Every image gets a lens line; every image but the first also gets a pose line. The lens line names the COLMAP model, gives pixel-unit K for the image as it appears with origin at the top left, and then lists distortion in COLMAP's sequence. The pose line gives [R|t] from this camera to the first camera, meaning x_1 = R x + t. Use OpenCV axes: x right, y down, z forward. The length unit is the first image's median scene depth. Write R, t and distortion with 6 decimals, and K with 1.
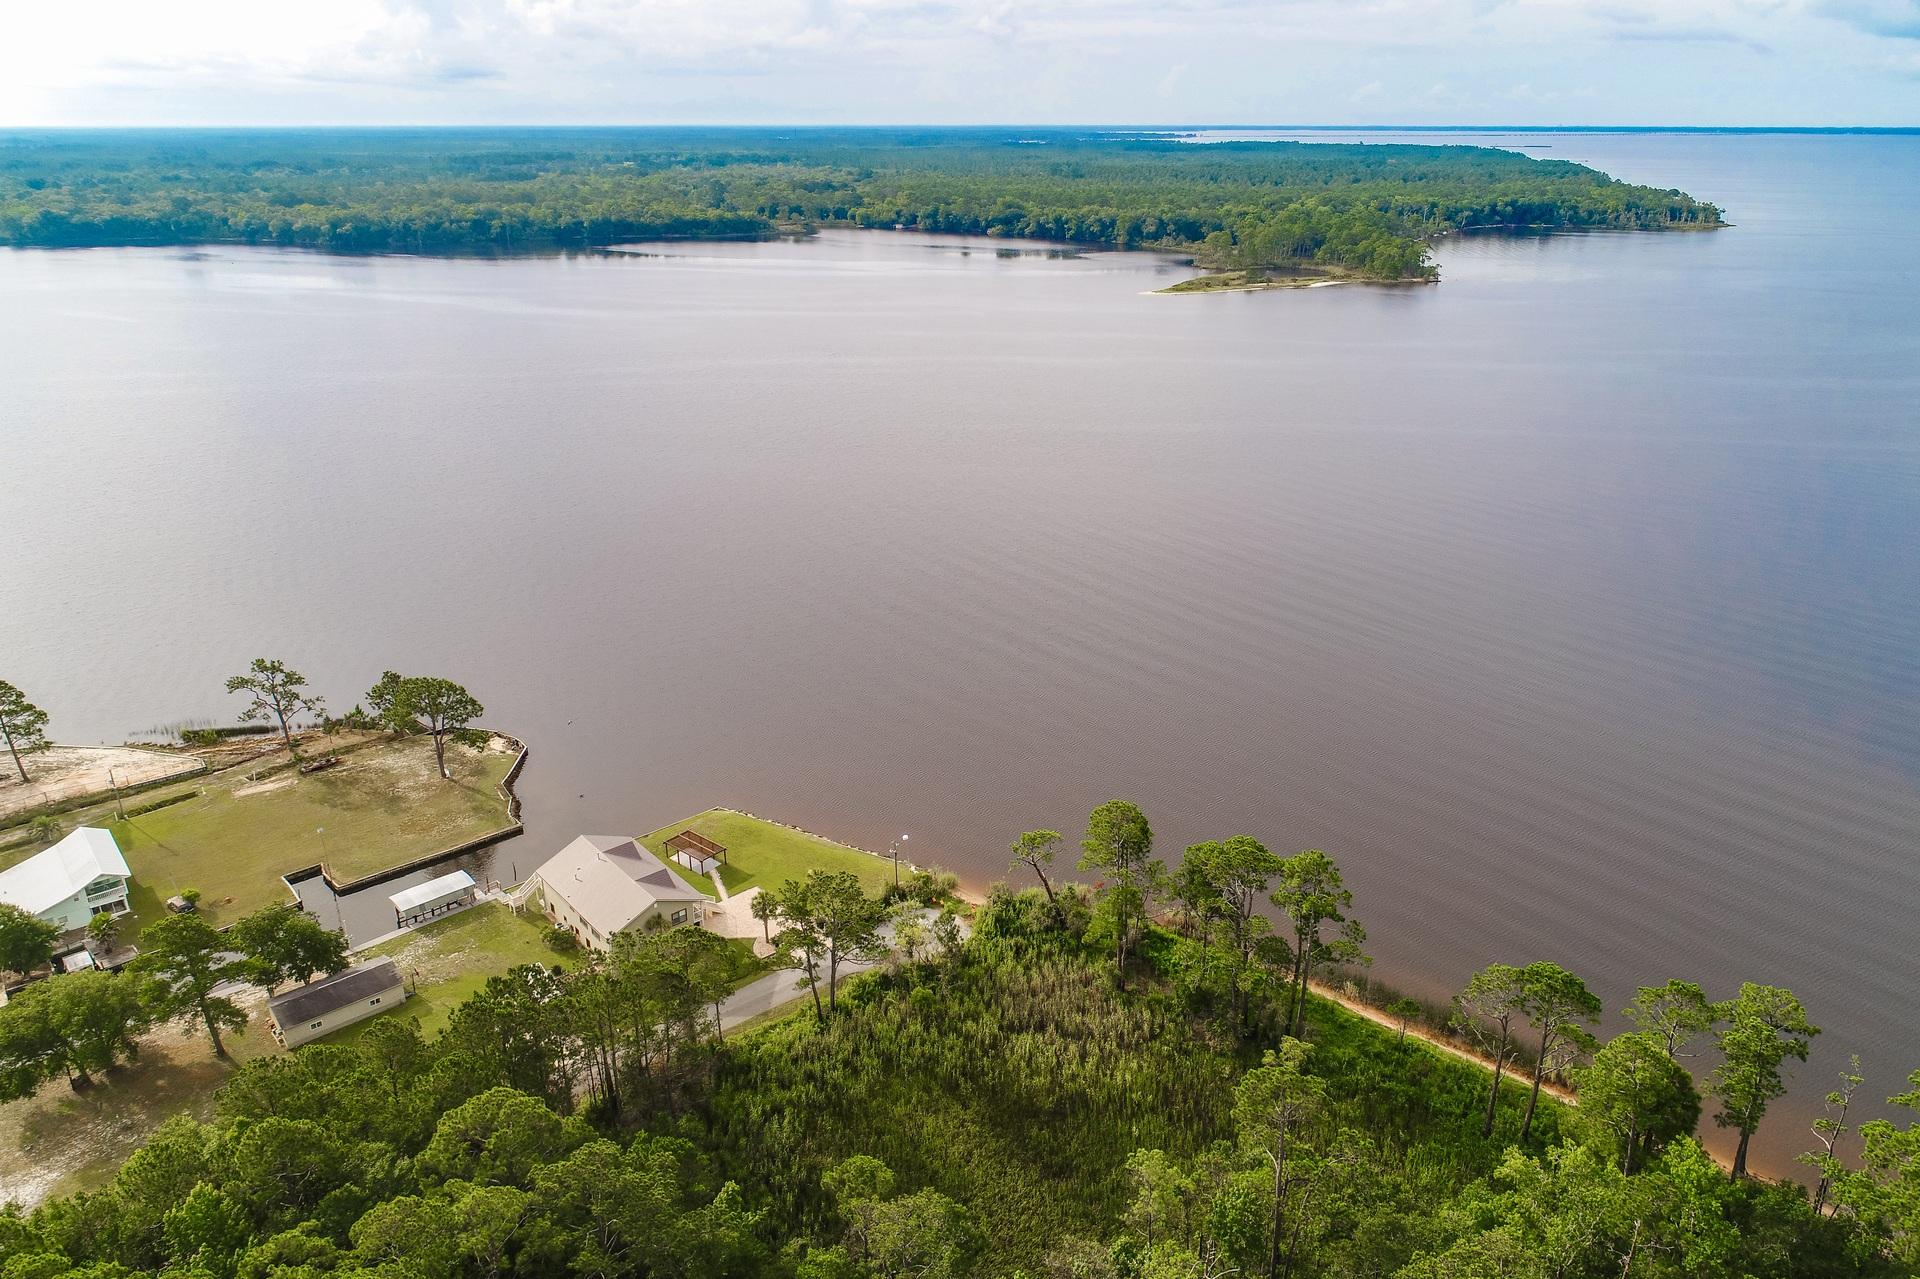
lens RADIAL K [[1396.4, 0, 950.3], [0, 1396.4, 647.5], [0, 0, 1]] dist [0.004492, -0.001719]
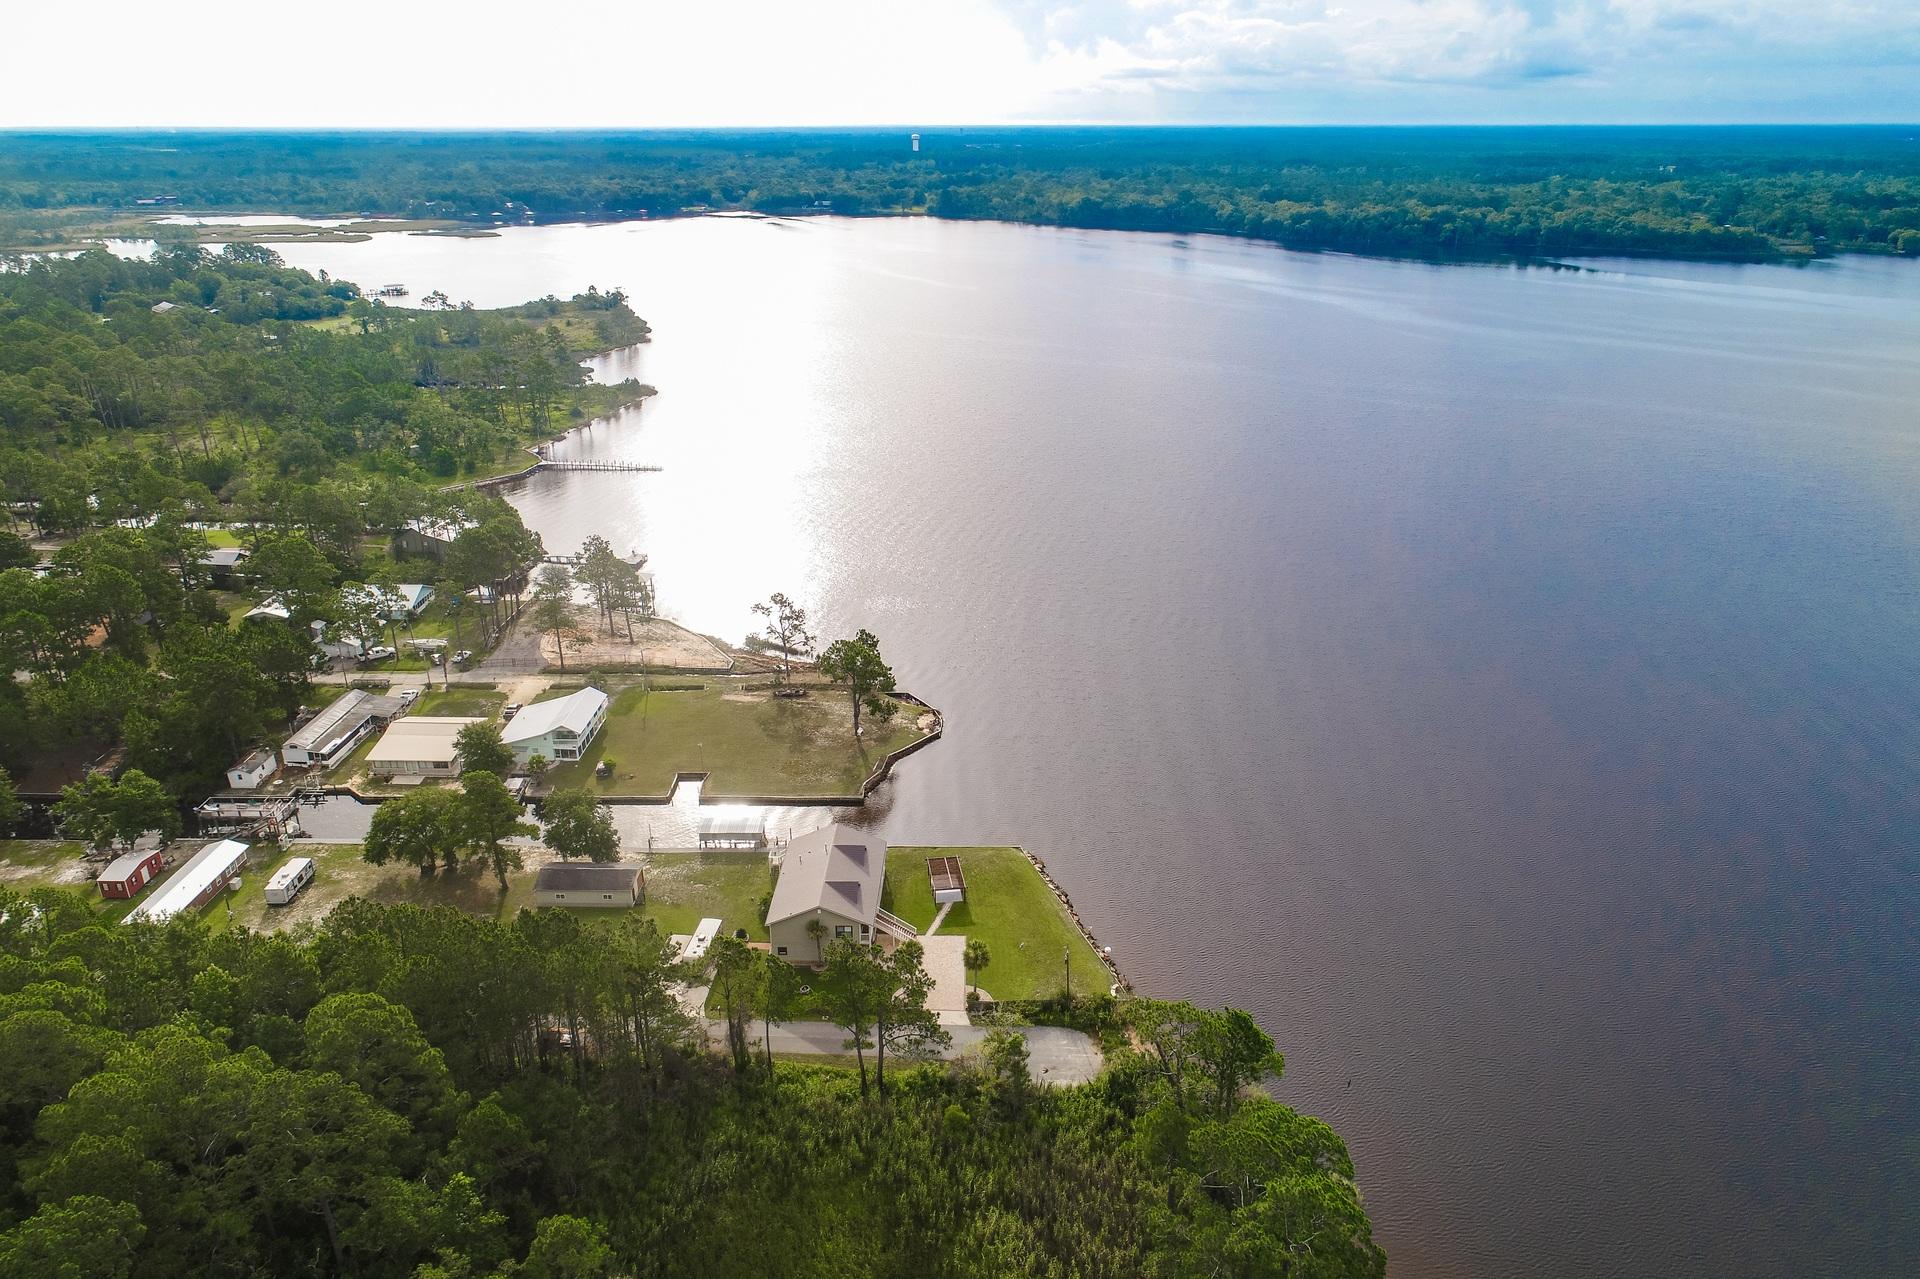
lens RADIAL K [[1340.6, 0, 963.4], [0, 1340.6, 660.4], [0, 0, 1]] dist [-0.000063, 0.003205]
pose [[0.724233, 0.258422, -0.639300, 0.114556], [-0.242834, 0.963310, 0.114300, -0.033439], [0.645382, 0.072464, 0.760415, 0.080116]]
